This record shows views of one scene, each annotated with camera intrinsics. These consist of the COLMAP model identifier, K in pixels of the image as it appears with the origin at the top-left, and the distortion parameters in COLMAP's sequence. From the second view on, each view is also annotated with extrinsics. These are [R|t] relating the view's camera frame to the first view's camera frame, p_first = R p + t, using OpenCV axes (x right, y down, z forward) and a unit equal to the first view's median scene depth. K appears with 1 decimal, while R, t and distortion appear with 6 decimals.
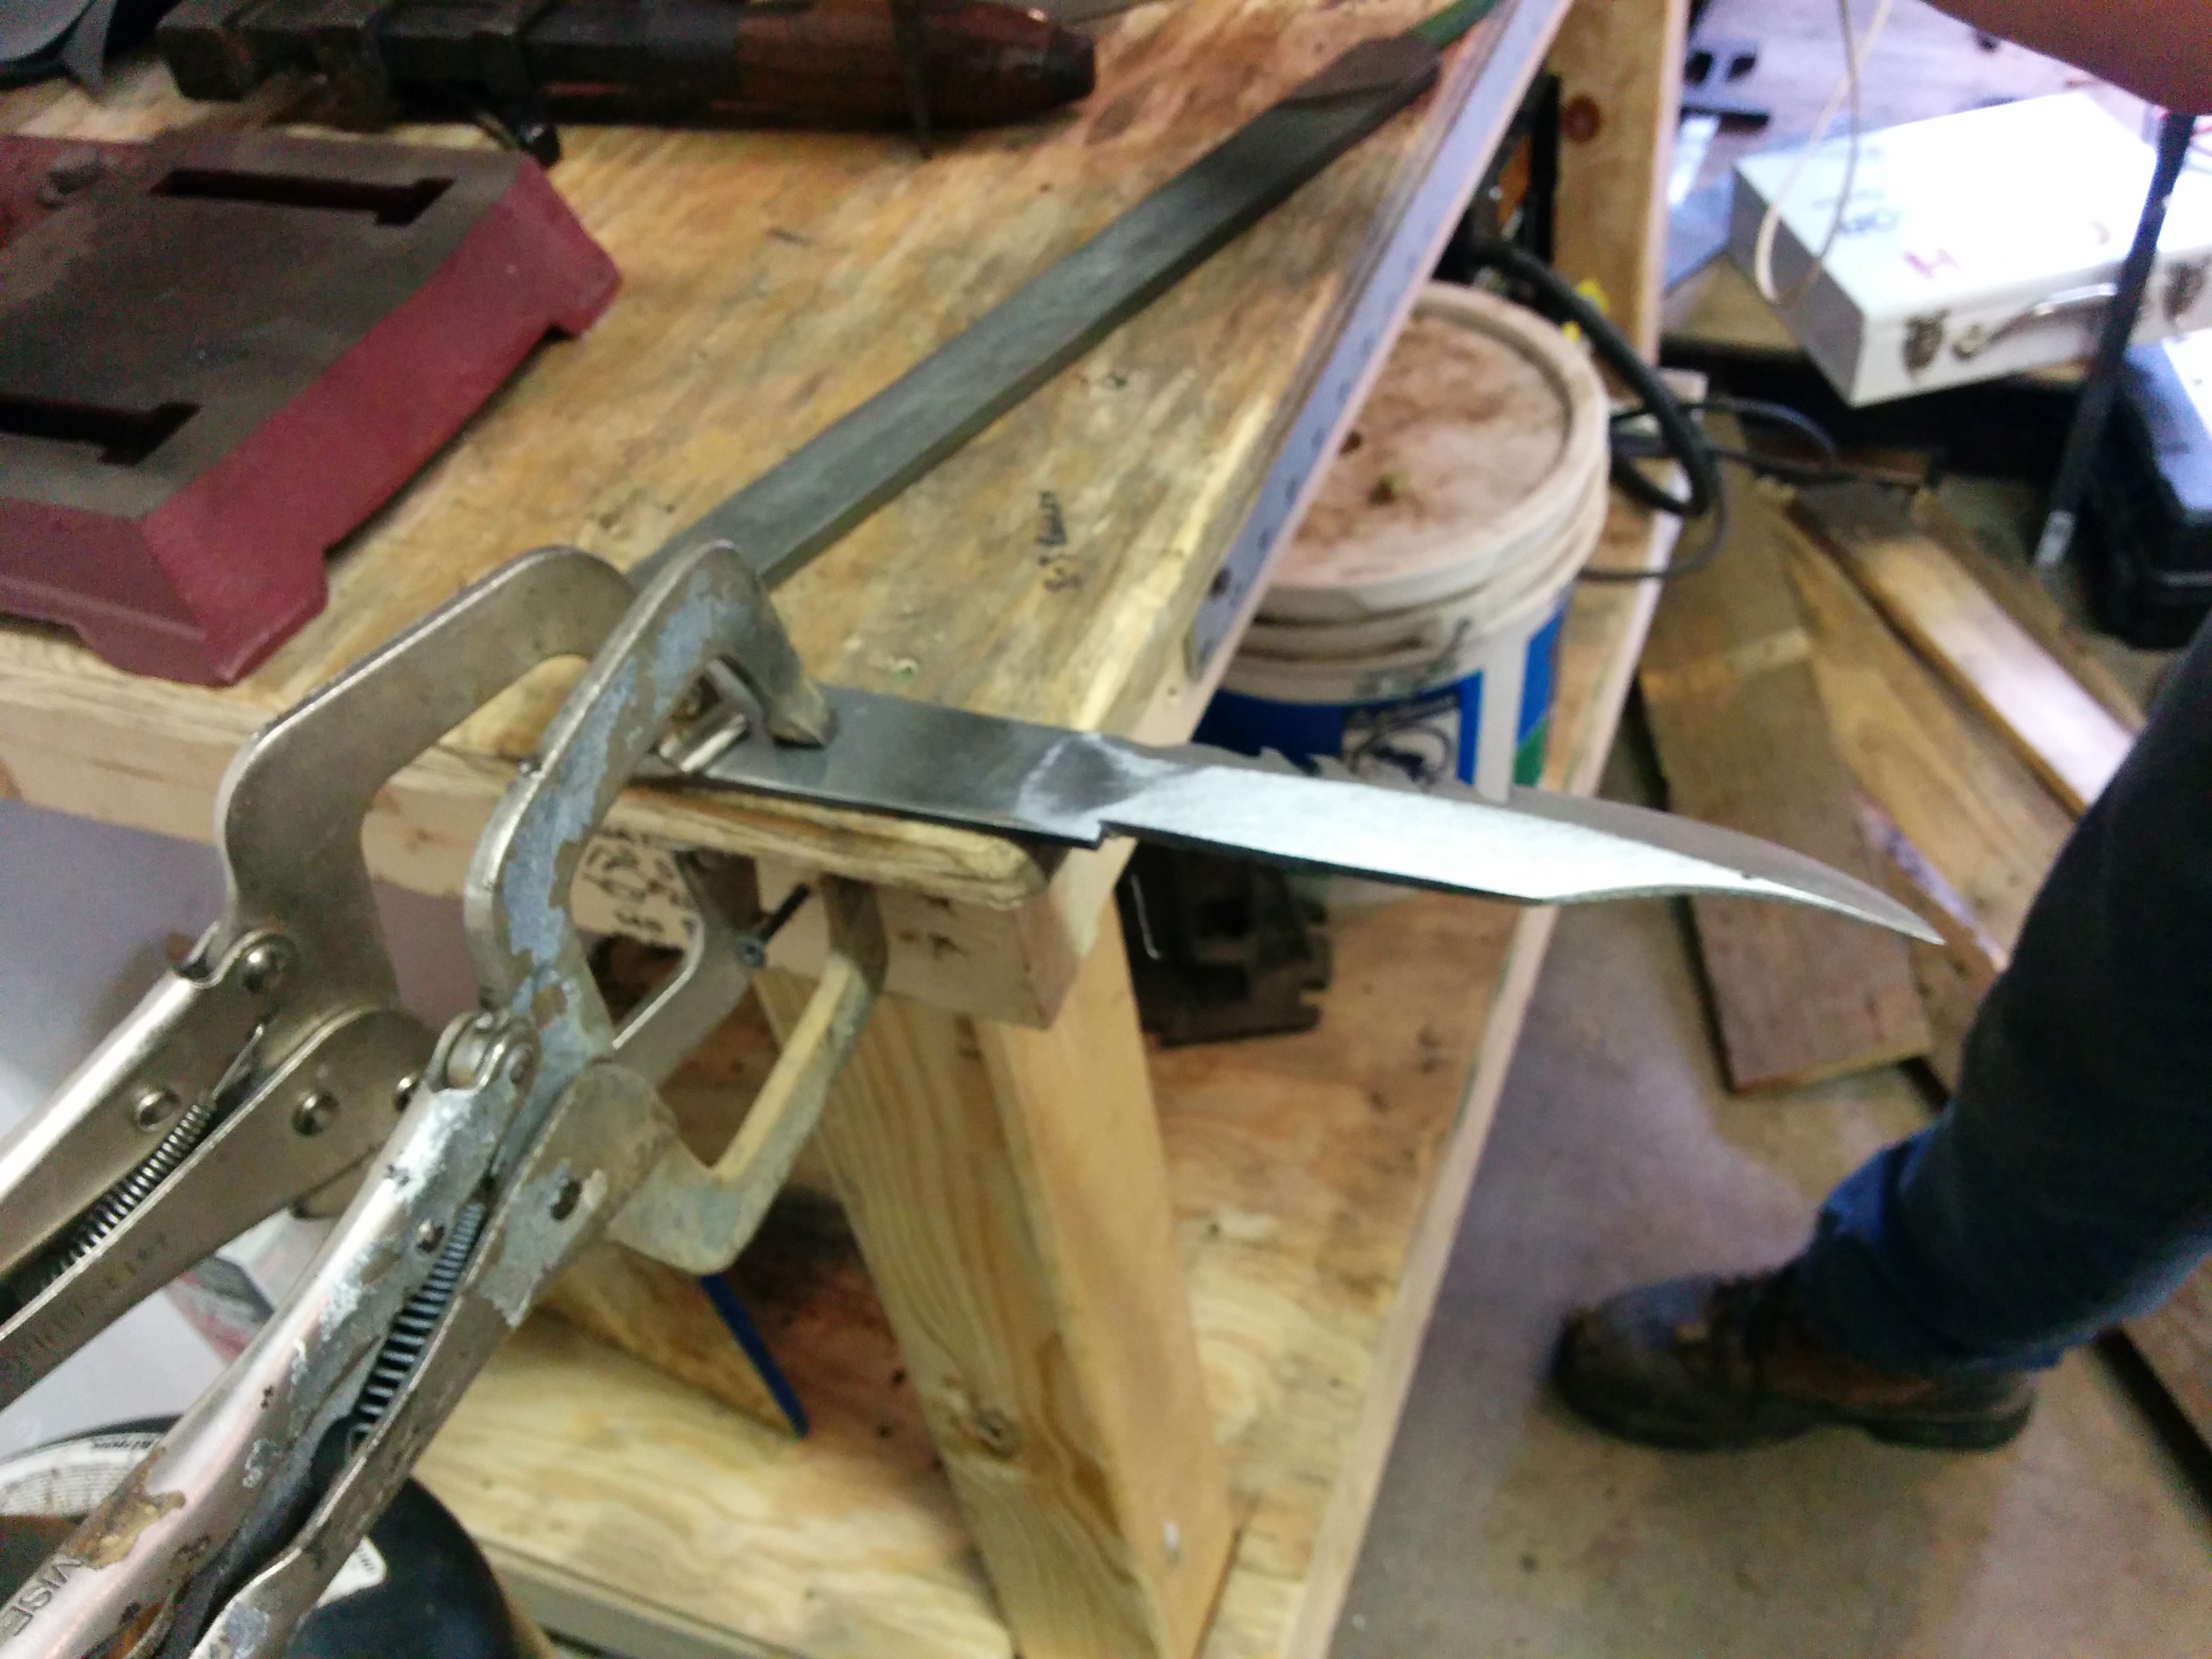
lens RADIAL K [[1975.5, 0, 1096.2], [0, 1975.5, 844.4], [0, 0, 1]] dist [0.069832, -0.119811]
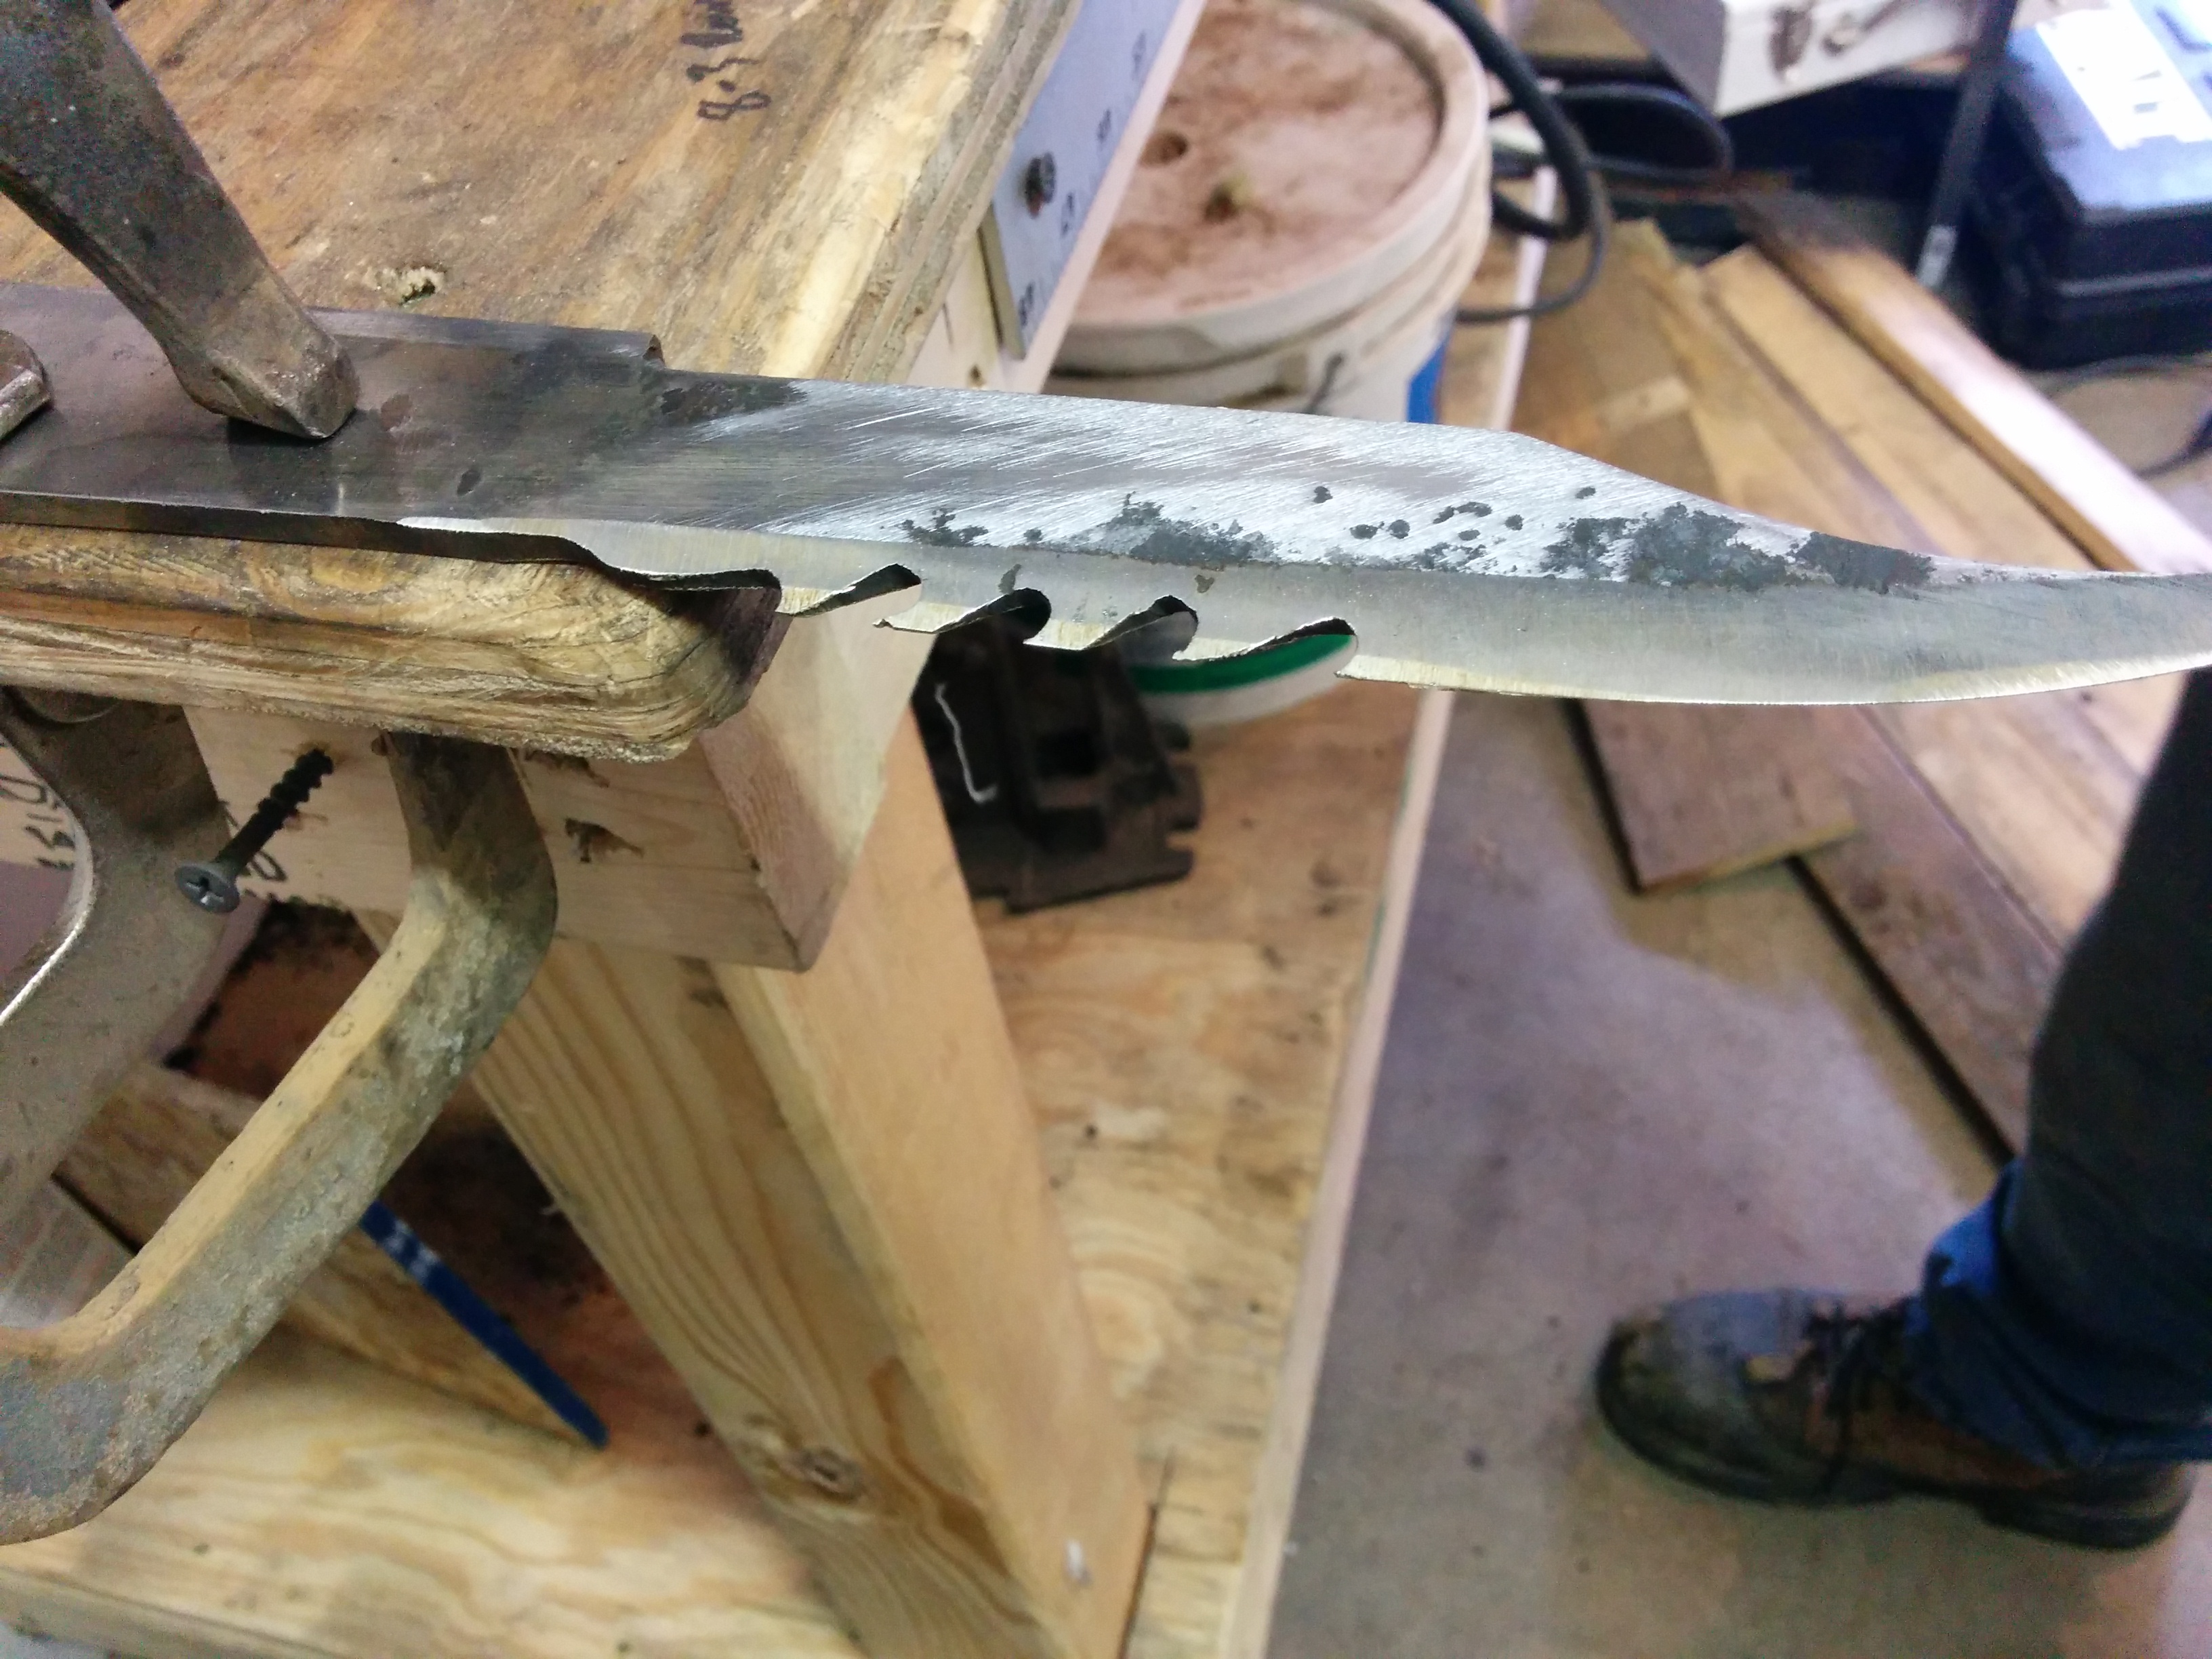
lens RADIAL K [[1975.5, 0, 1096.2], [0, 1975.5, 844.4], [0, 0, 1]] dist [0.069832, -0.119811]
pose [[0.992582, -0.090774, 0.080878, 0.009275], [0.084057, 0.993005, 0.082916, 0.011643], [-0.087839, -0.075503, 0.993269, 0.272957]]
